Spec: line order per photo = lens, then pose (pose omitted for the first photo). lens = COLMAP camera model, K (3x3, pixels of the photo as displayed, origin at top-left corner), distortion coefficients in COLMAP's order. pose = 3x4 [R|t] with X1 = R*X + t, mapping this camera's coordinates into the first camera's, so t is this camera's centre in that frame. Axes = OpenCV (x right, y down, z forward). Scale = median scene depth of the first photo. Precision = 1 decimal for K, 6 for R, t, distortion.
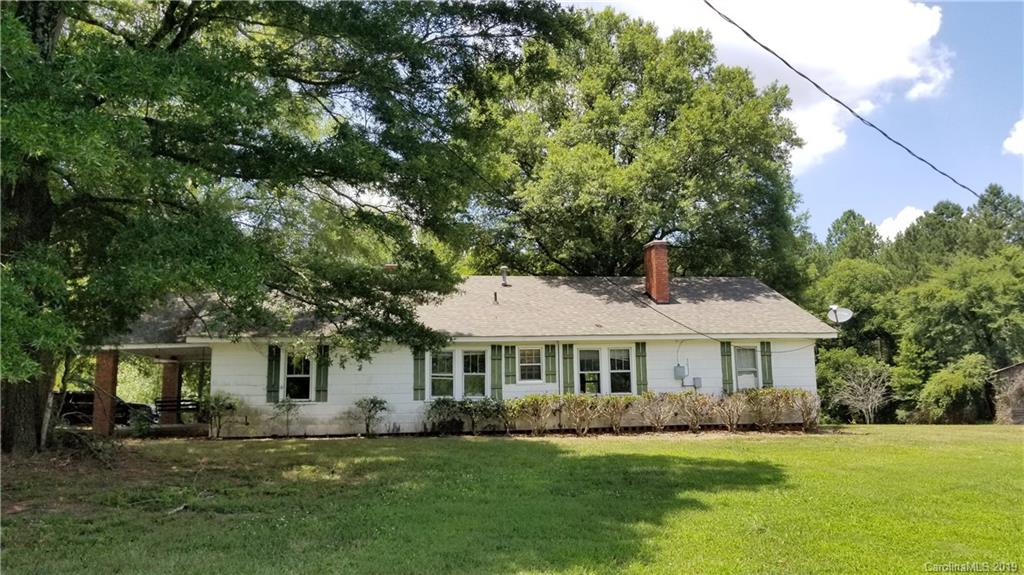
lens RADIAL K [[796.8, 0, 514.8], [0, 796.8, 293.4], [0, 0, 1]] dist [0.039378, -0.078959]
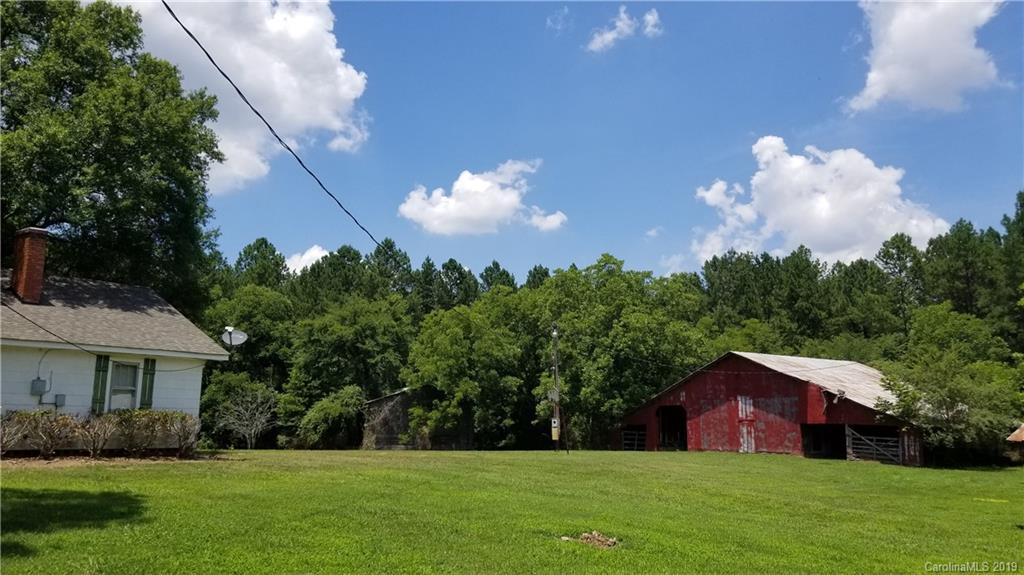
lens RADIAL K [[796.8, 0, 520.8], [0, 796.8, 288.3], [0, 0, 1]] dist [0.039378, -0.078959]
pose [[0.747384, 0.135284, 0.650473, 0.018860], [-0.111721, 0.990699, -0.077677, 0.003916], [-0.654932, -0.014617, 0.755547, 0.026583]]
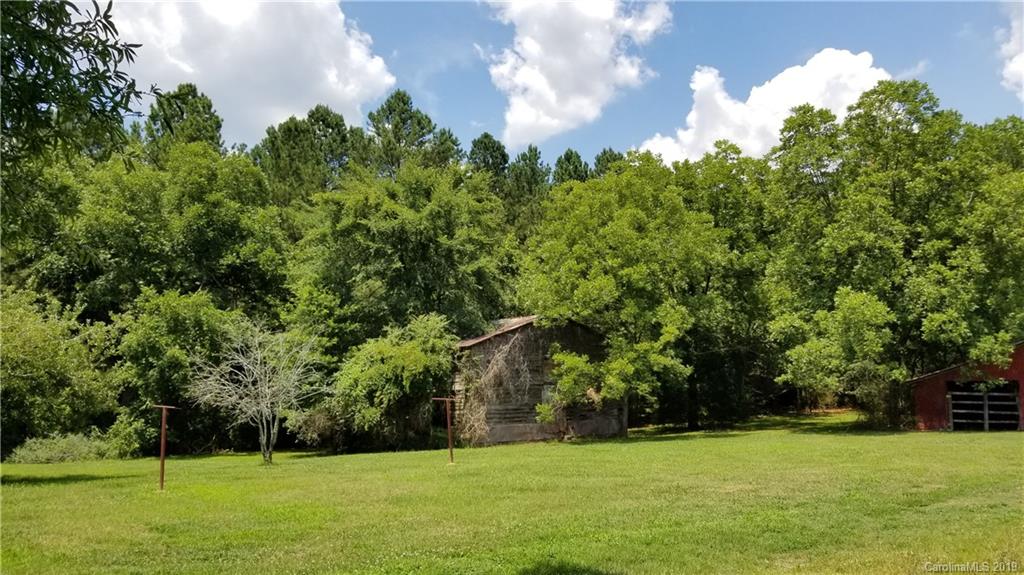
lens RADIAL K [[796.8, 0, 535.6], [0, 796.8, 290.5], [0, 0, 1]] dist [0.039378, -0.078959]
pose [[0.617948, 0.090943, 0.780942, 0.204692], [-0.112018, 0.993338, -0.027040, 0.081729], [-0.778198, -0.070770, 0.624019, 0.715782]]
